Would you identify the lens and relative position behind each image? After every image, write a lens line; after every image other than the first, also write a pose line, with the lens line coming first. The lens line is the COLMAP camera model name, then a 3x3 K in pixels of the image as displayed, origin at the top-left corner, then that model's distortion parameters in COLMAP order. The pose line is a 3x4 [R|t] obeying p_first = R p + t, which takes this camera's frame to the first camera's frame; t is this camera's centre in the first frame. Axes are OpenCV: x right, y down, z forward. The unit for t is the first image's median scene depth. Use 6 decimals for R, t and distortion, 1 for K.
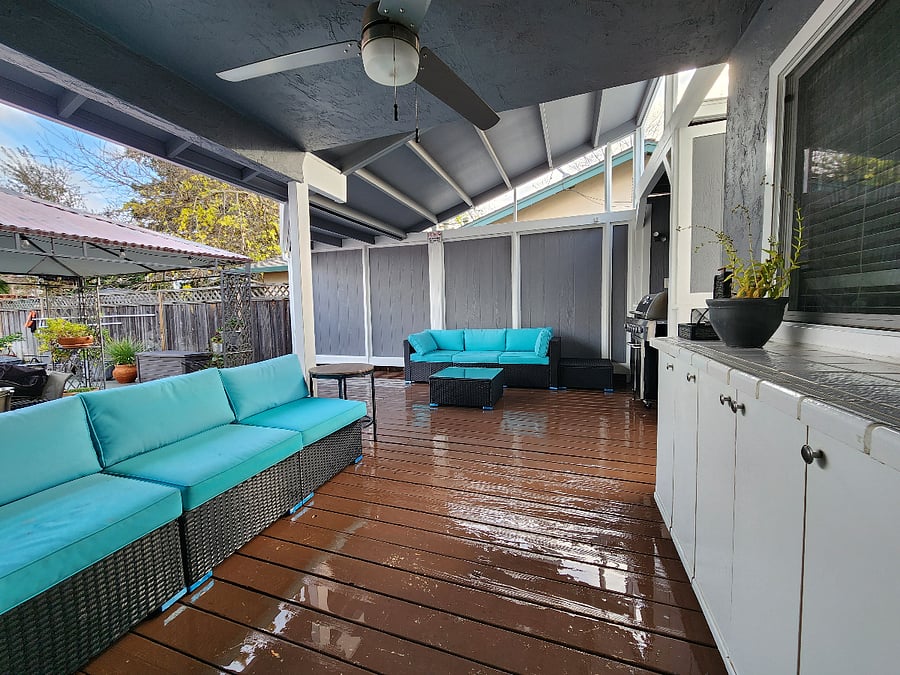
lens RADIAL K [[367.4, 0, 446.6], [0, 367.4, 335.2], [0, 0, 1]] dist [0.001064, 0.000090]
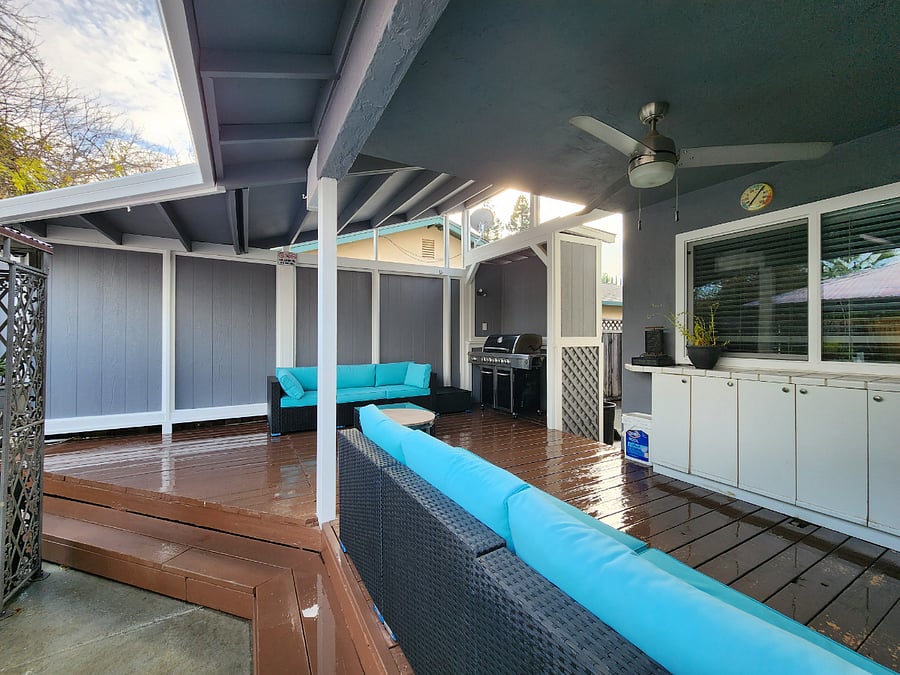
lens RADIAL K [[367.4, 0, 449.7], [0, 367.4, 337.7], [0, 0, 1]] dist [0.001064, 0.000090]
pose [[0.662069, 0.025176, 0.749020, -0.448226], [0.037901, 0.997032, -0.067014, -0.012530], [-0.748484, 0.072756, 0.659150, 0.178307]]
